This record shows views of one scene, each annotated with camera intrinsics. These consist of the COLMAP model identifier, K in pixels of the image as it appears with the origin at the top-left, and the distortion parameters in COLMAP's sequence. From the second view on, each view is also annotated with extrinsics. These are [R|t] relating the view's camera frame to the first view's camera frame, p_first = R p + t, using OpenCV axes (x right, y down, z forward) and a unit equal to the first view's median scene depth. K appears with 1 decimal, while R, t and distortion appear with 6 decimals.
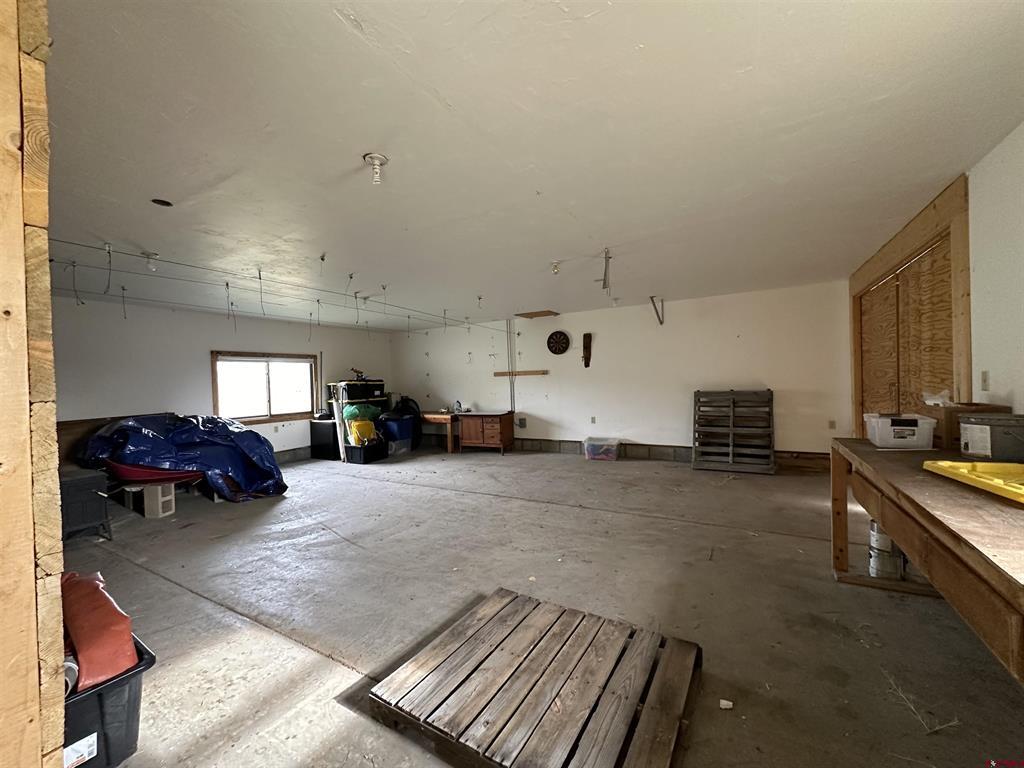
lens RADIAL K [[409.8, 0, 513.7], [0, 409.8, 384.8], [0, 0, 1]] dist [-0.001894, 0.000139]
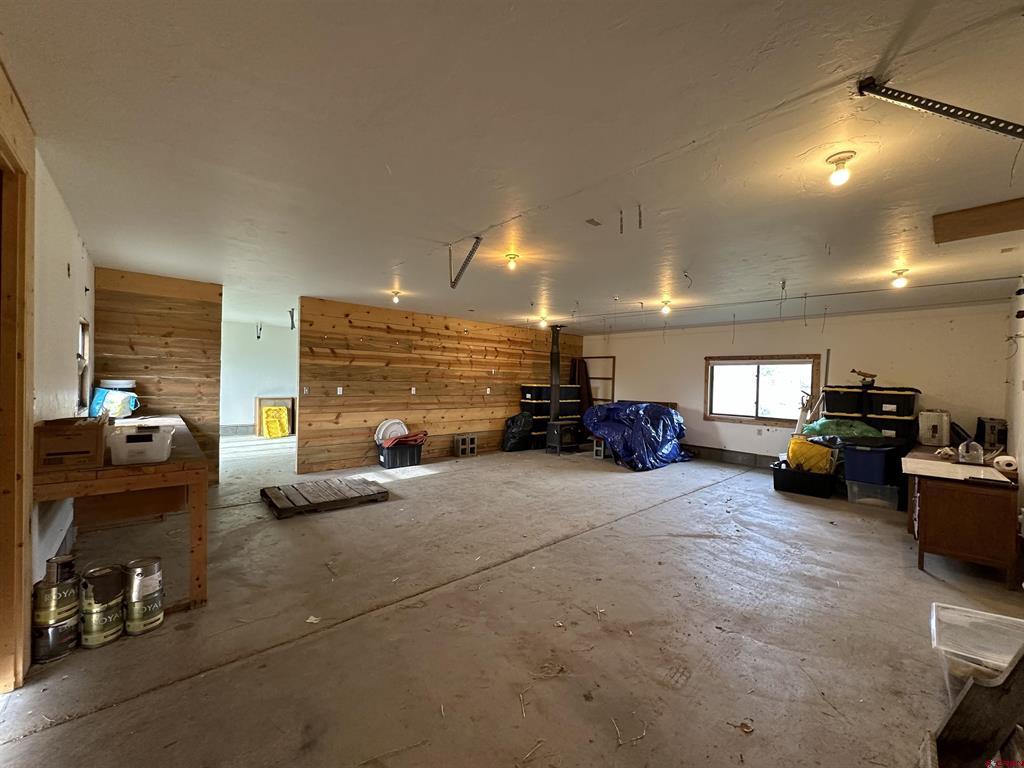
lens RADIAL K [[409.8, 0, 513.7], [0, 409.8, 383.3], [0, 0, 1]] dist [-0.001894, 0.000139]
pose [[-0.317321, 0.031843, -0.947784, 0.860692], [-0.025819, 0.998775, 0.042201, -0.056604], [0.947967, 0.037862, -0.316110, 1.171693]]
